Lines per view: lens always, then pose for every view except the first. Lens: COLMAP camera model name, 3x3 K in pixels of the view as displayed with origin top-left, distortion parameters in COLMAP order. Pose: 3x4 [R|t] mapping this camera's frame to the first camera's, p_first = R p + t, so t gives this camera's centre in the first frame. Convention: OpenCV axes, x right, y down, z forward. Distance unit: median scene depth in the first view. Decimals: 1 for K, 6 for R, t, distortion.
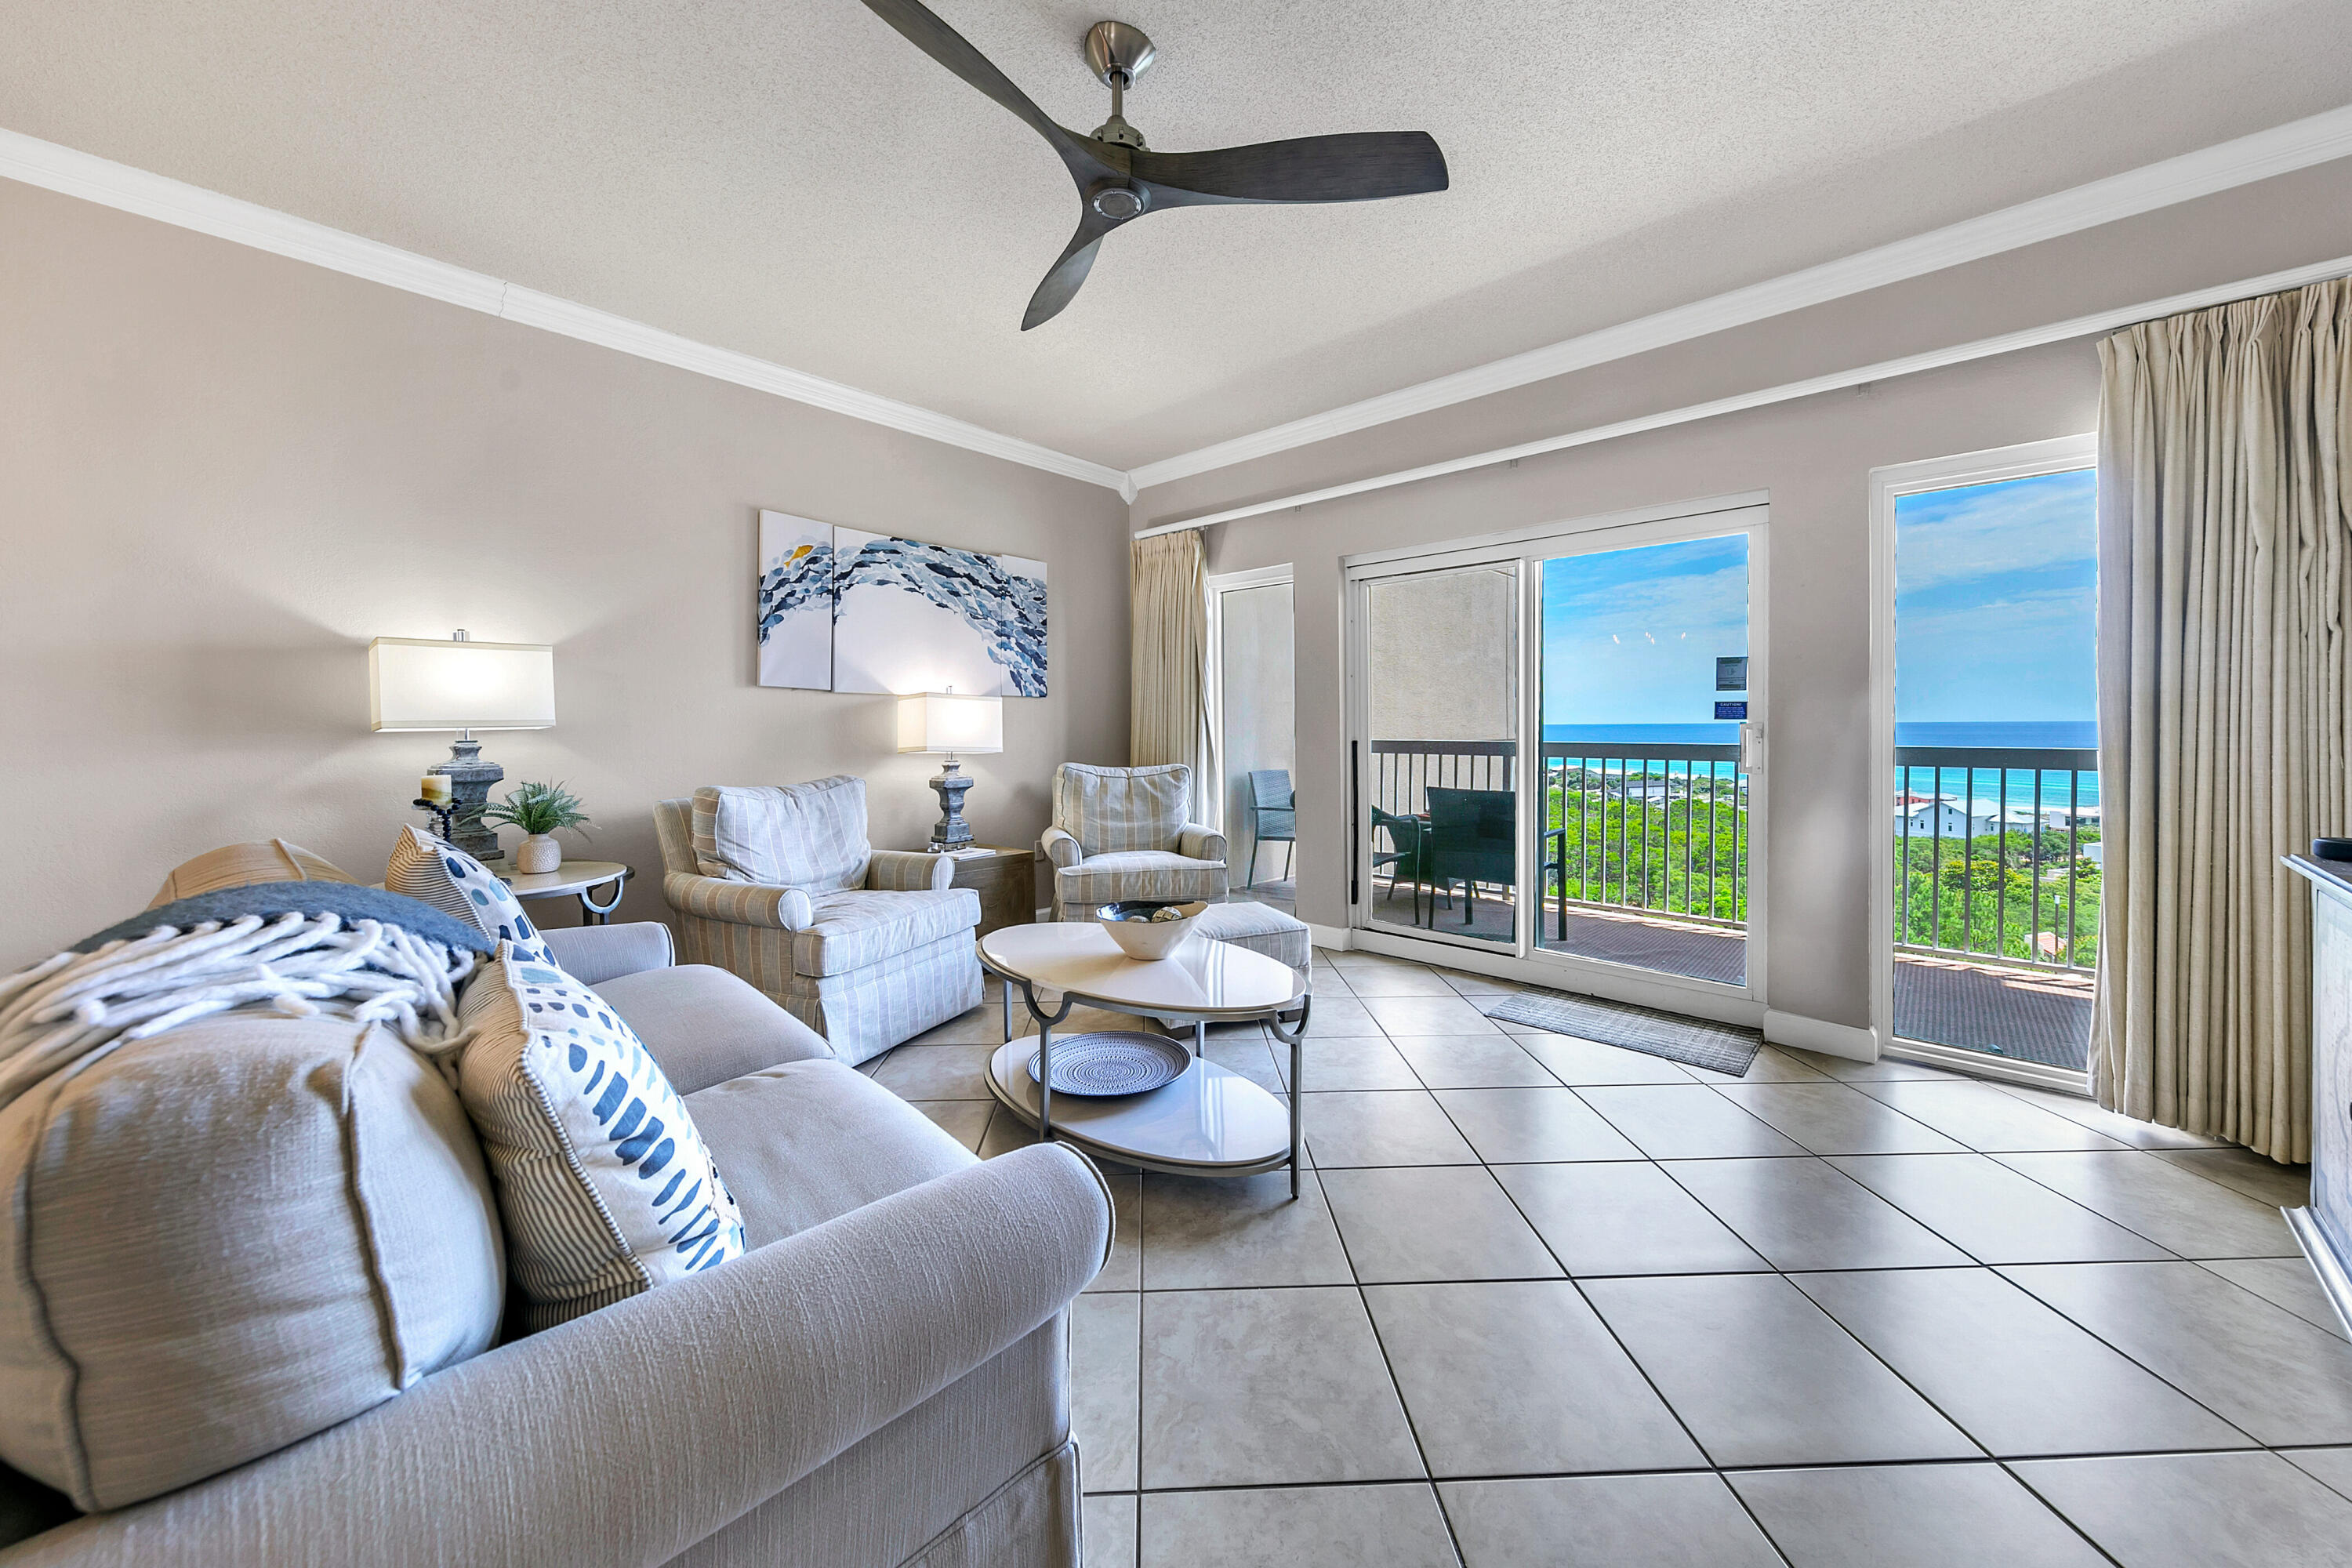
lens RADIAL K [[831.4, 0, 1179.2], [0, 831.4, 742.0], [0, 0, 1]] dist [0.014105, -0.000071]
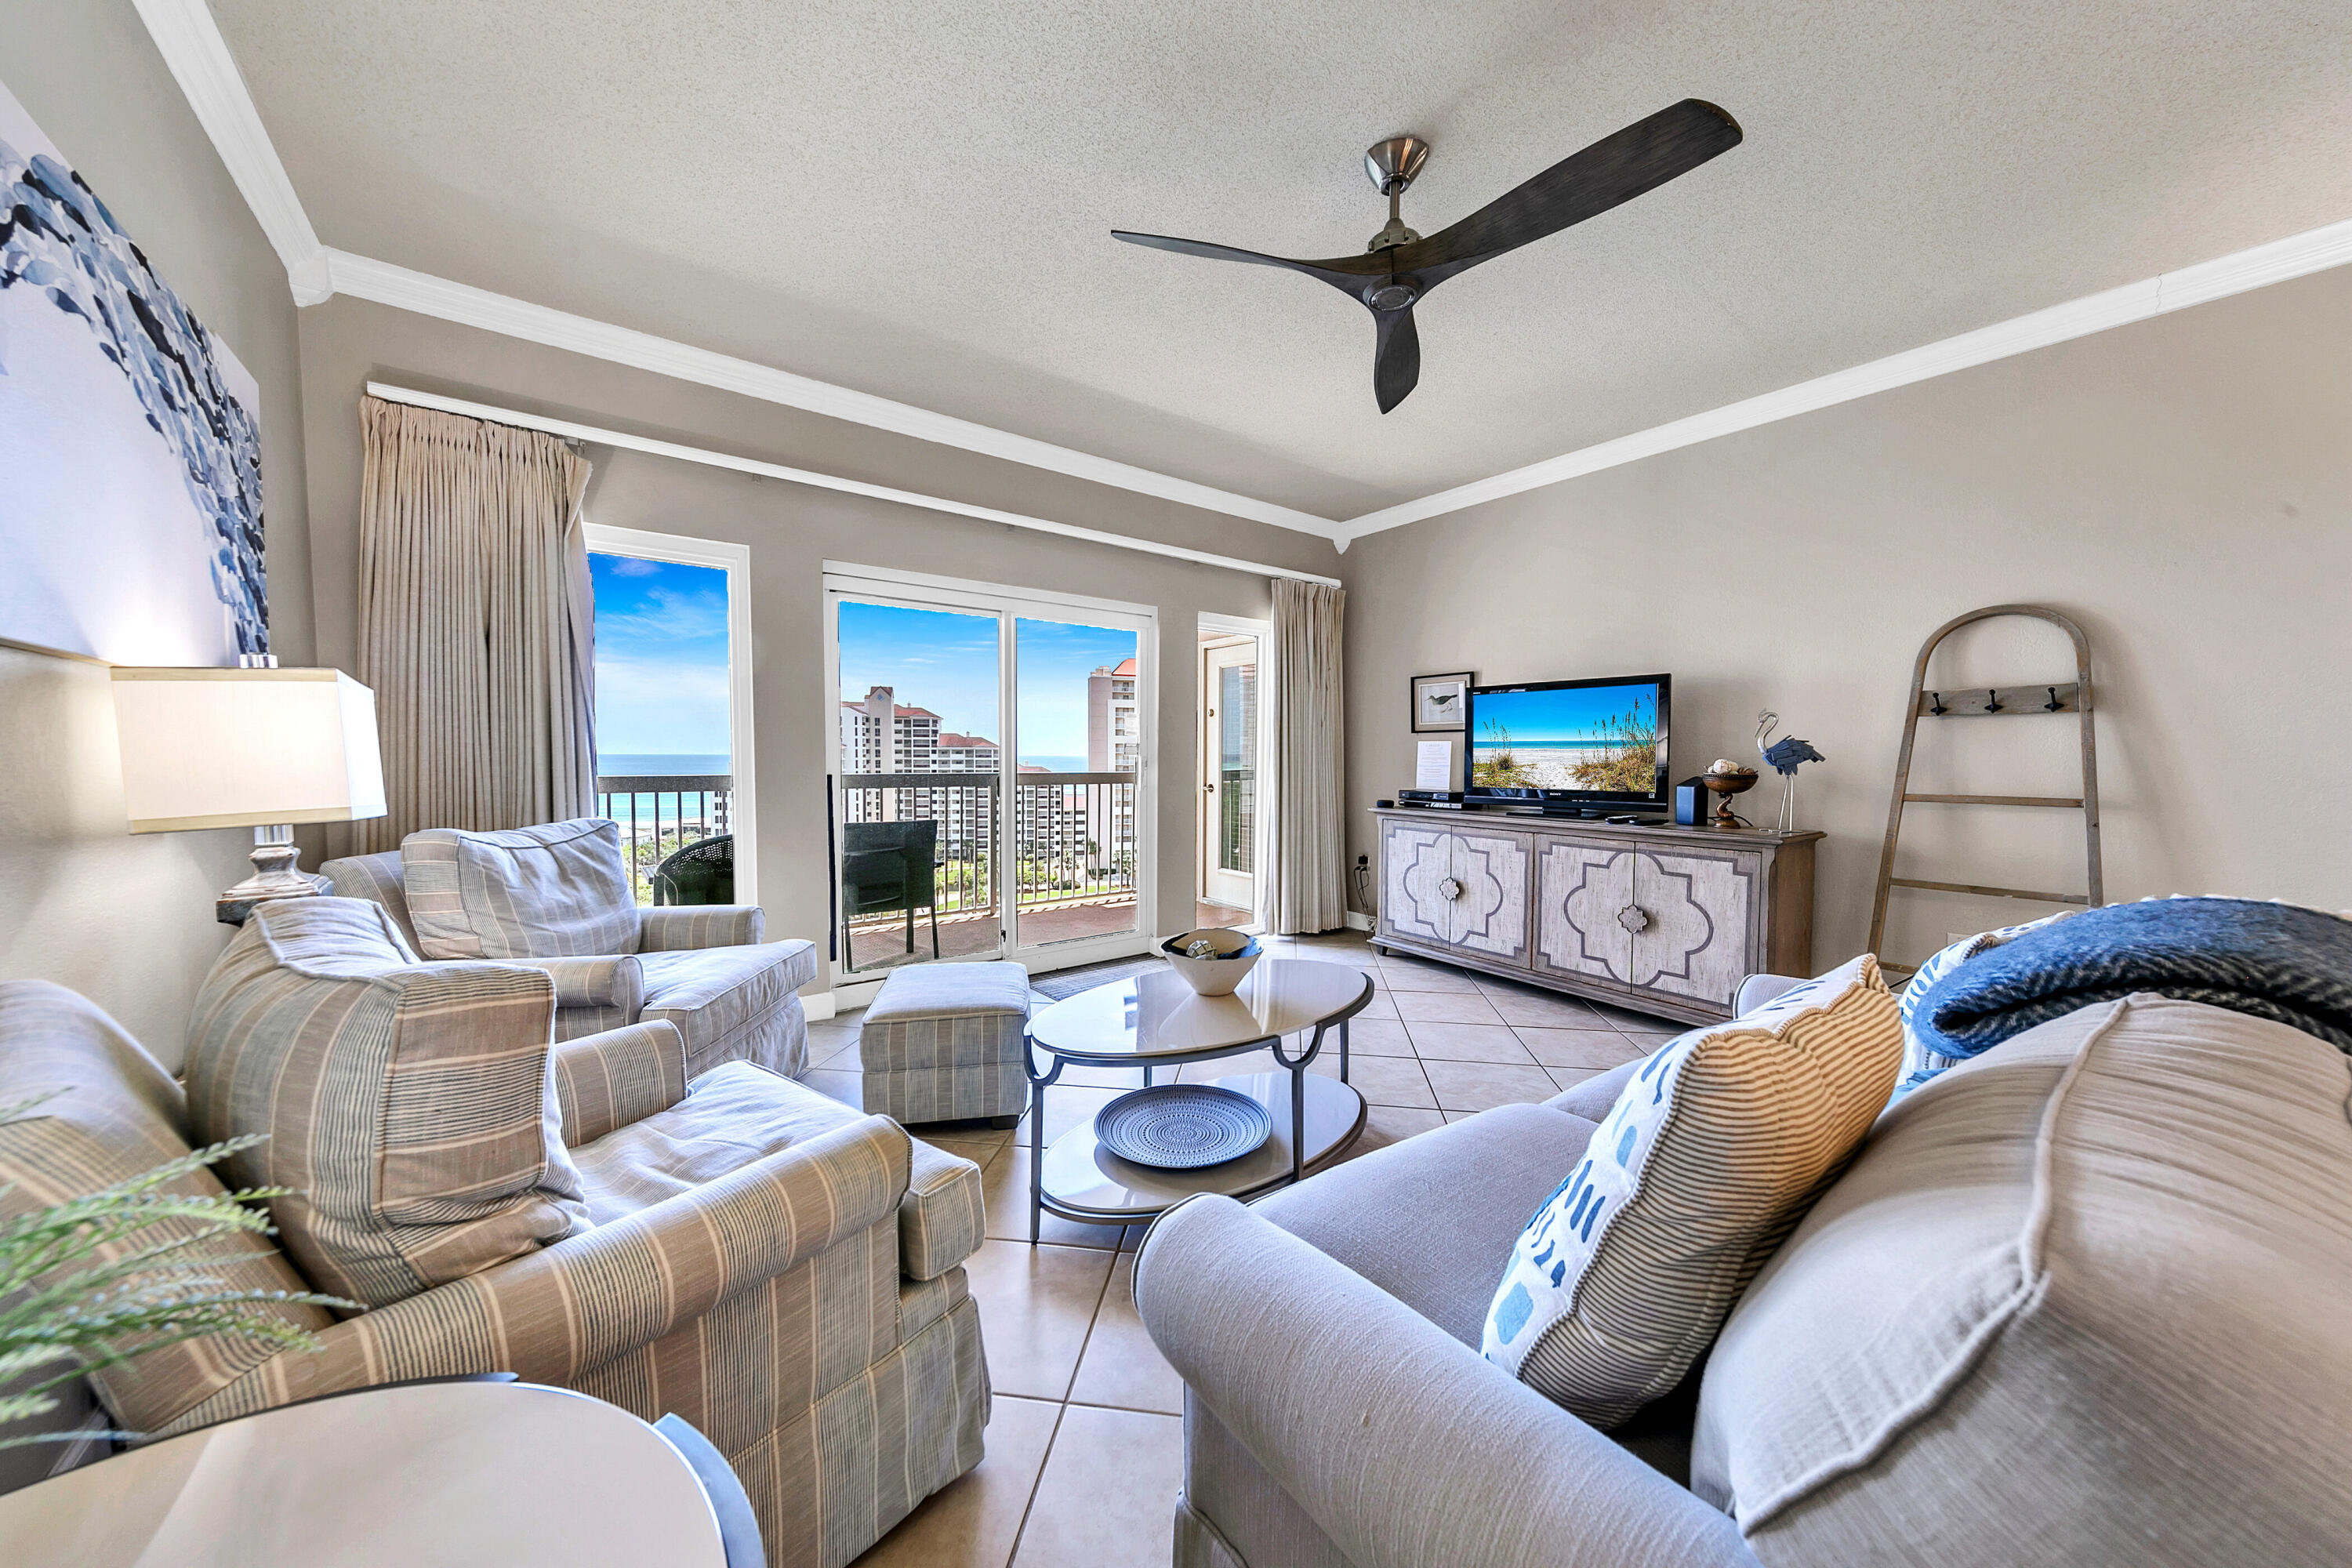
lens RADIAL K [[801.0, 0, 1178.7], [0, 801.0, 792.6], [0, 0, 1]] dist [0.004732, -0.000289]
pose [[0.178105, -0.036598, 0.983331, -0.642295], [0.019843, 0.999238, 0.033596, -0.004933], [-0.983811, 0.013529, 0.178696, 0.571331]]
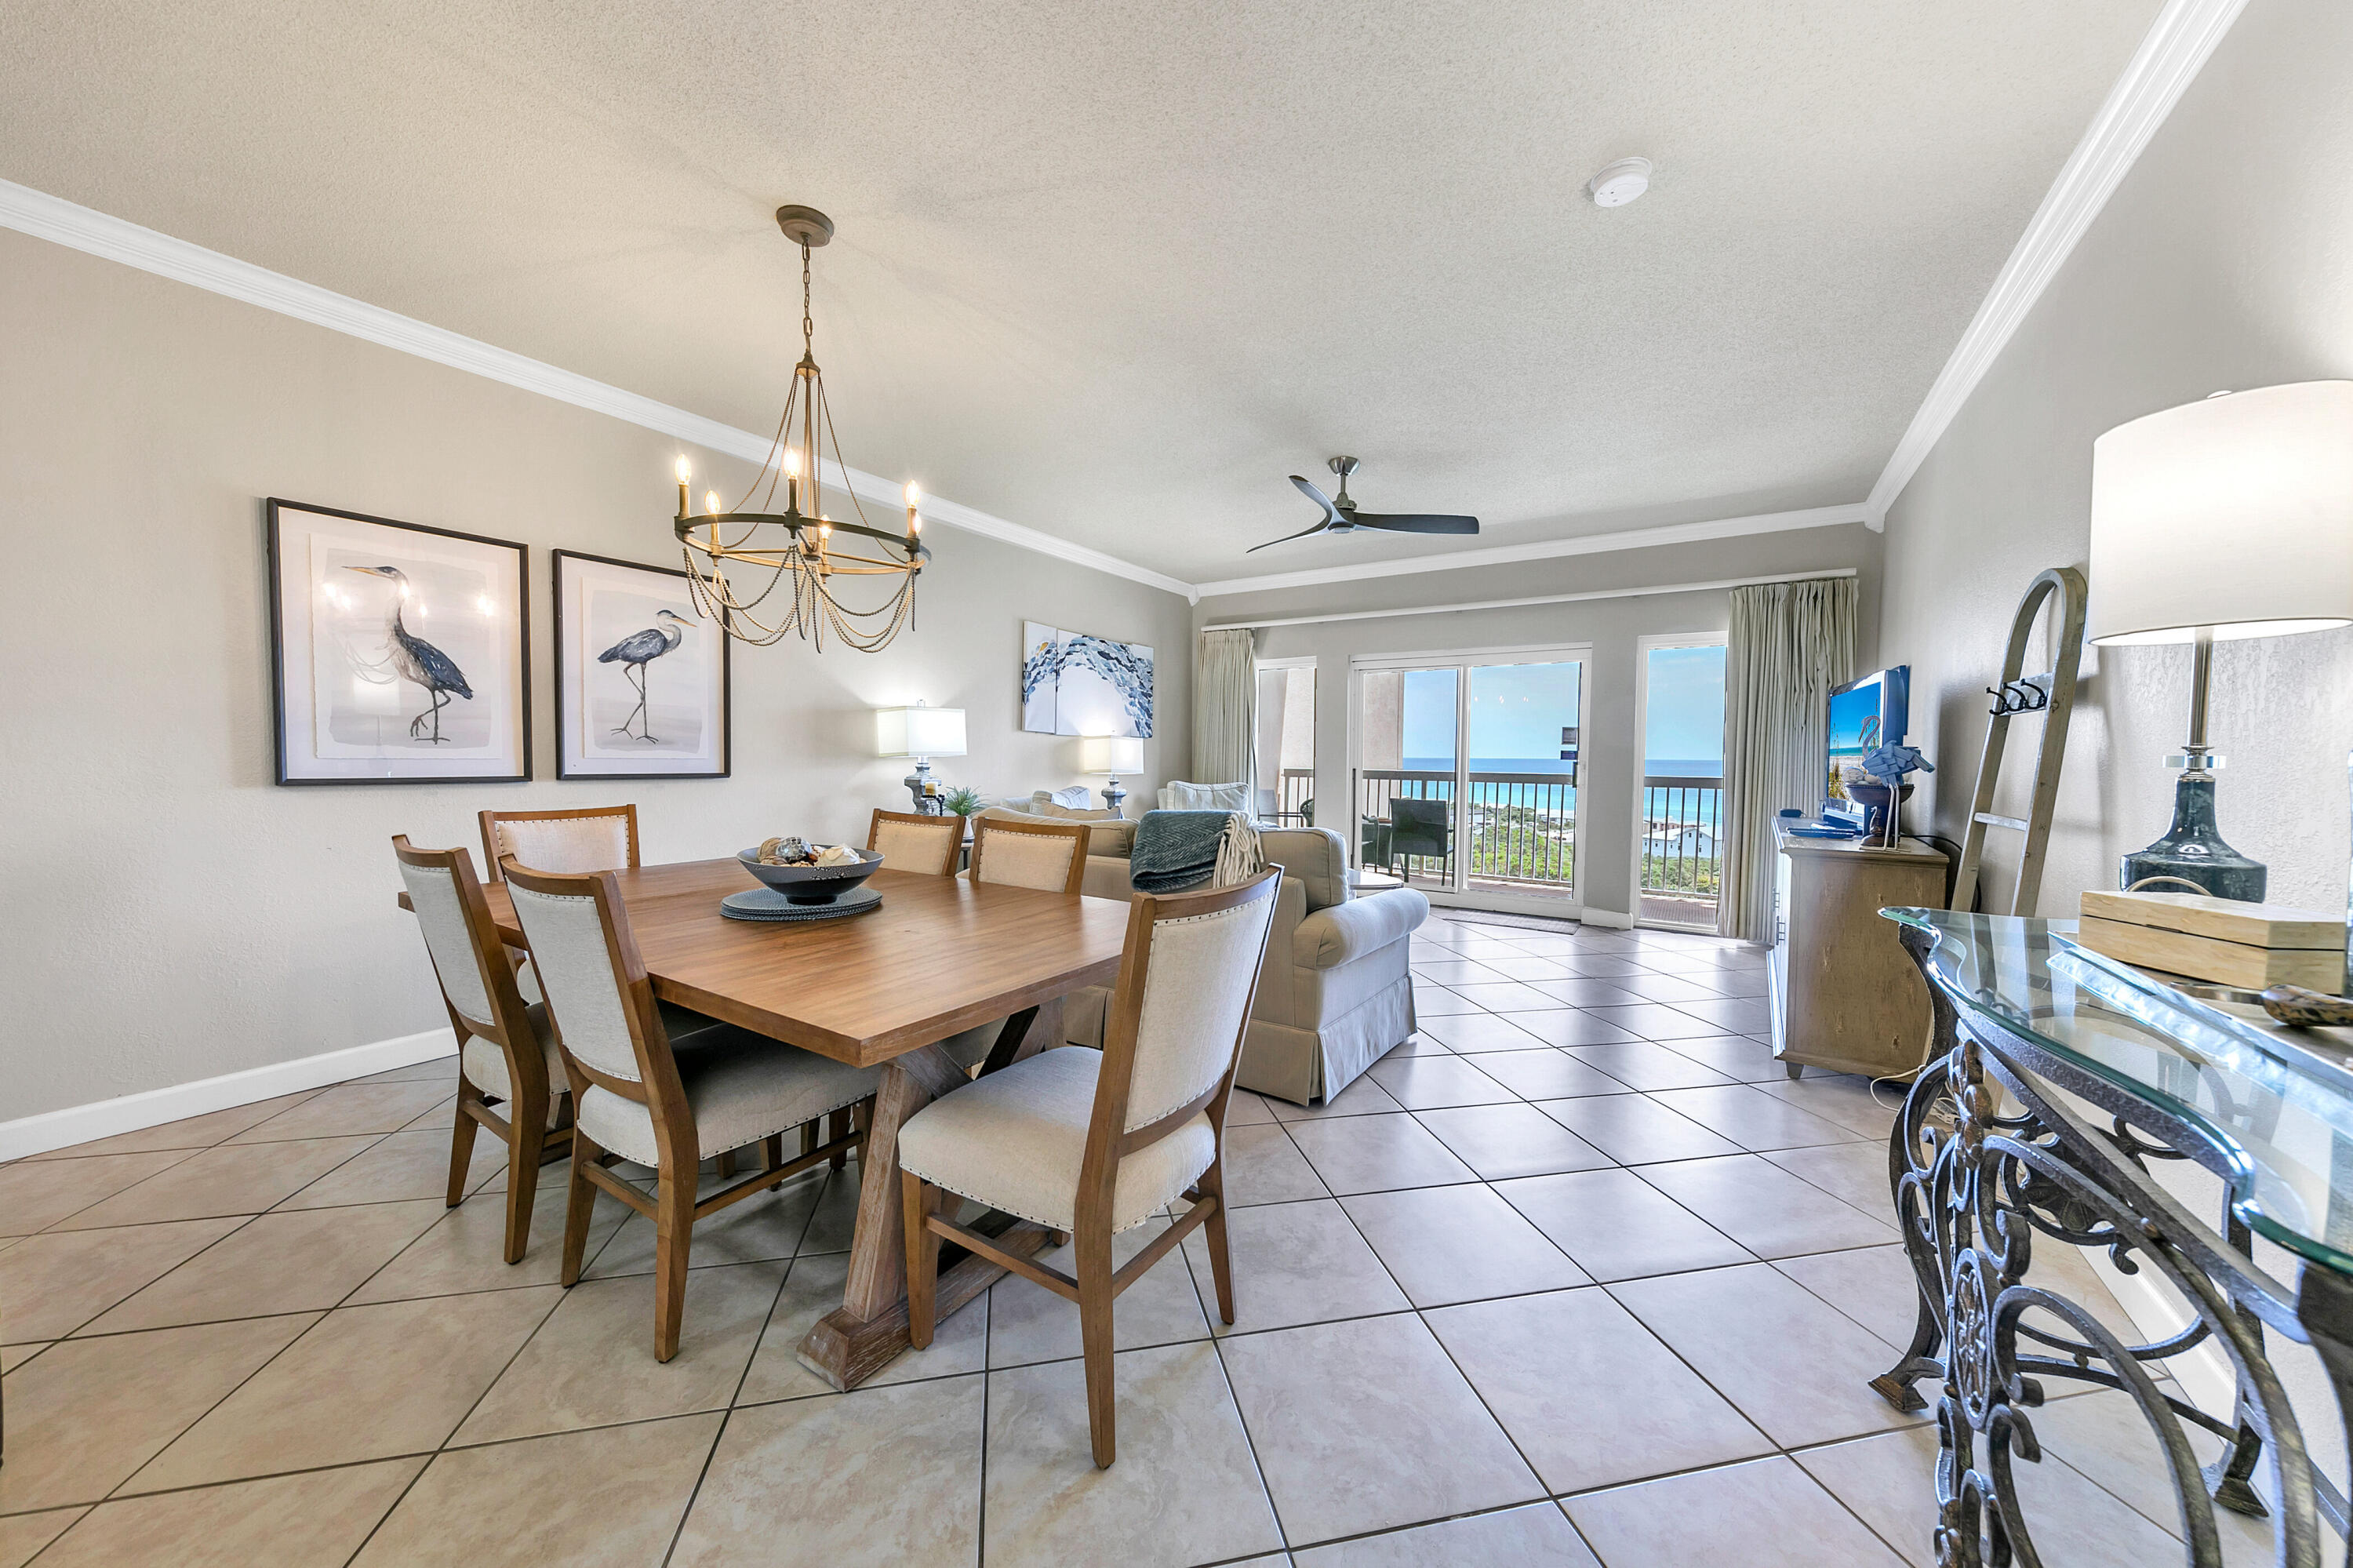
lens RADIAL K [[810.8, 0, 1176.5], [0, 810.8, 784.0], [0, 0, 1]] dist [-0.000272, 0.000016]
pose [[0.985955, 0.010780, 0.166662, -0.461610], [-0.013975, 0.999740, 0.018008, 0.003275], [-0.166425, -0.020084, 0.985850, -0.581626]]
